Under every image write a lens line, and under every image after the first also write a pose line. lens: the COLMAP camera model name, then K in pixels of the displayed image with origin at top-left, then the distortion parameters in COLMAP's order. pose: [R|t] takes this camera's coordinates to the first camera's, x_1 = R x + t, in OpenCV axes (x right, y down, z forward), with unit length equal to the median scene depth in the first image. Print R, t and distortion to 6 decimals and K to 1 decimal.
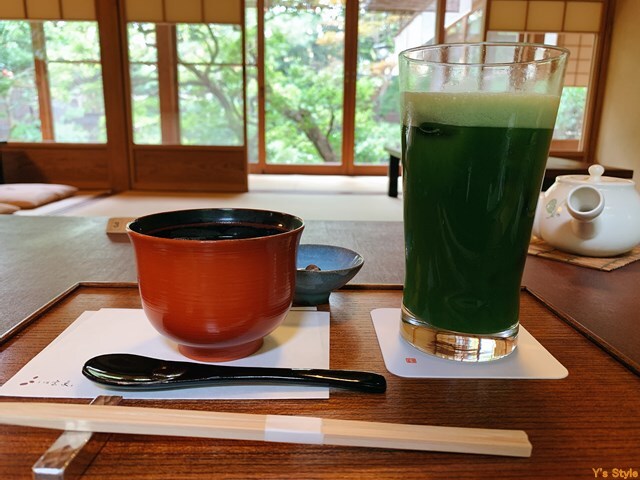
lens RADIAL K [[502.9, 0, 317.2], [0, 502.9, 238.7], [0, 0, 1]] dist [-0.011151, -0.000160]
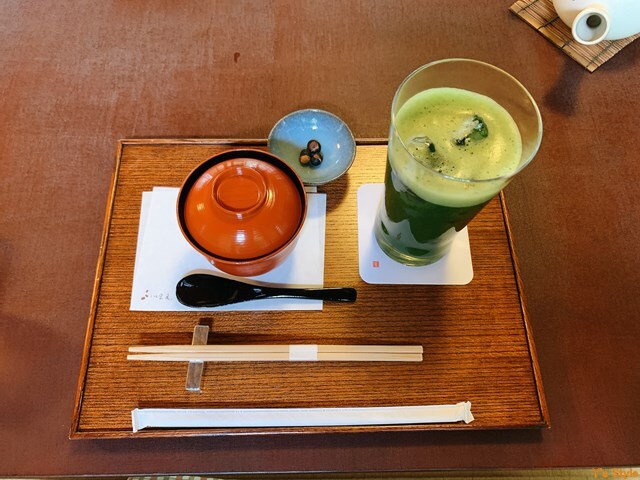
lens RADIAL K [[496.3, 0, 320.0], [0, 496.3, 240.0], [0, 0, 1]] dist [0.000600, 0.000929]
pose [[0.999967, 0.004760, -0.006539, 0.019521], [0.002375, 0.600058, 0.799953, -0.940671], [0.007731, -0.799942, 0.600027, 0.121868]]
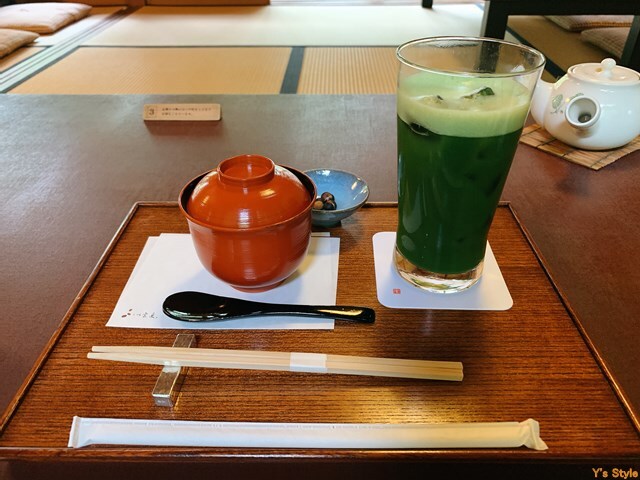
lens RADIAL K [[496.3, 0, 320.0], [0, 496.3, 240.0], [0, 0, 1]] dist [0.000600, 0.000929]
pose [[0.998589, 0.000121, -0.053108, 0.046017], [0.019610, 0.928486, 0.370848, -0.350302], [0.049355, -0.371366, 0.927174, -0.179540]]
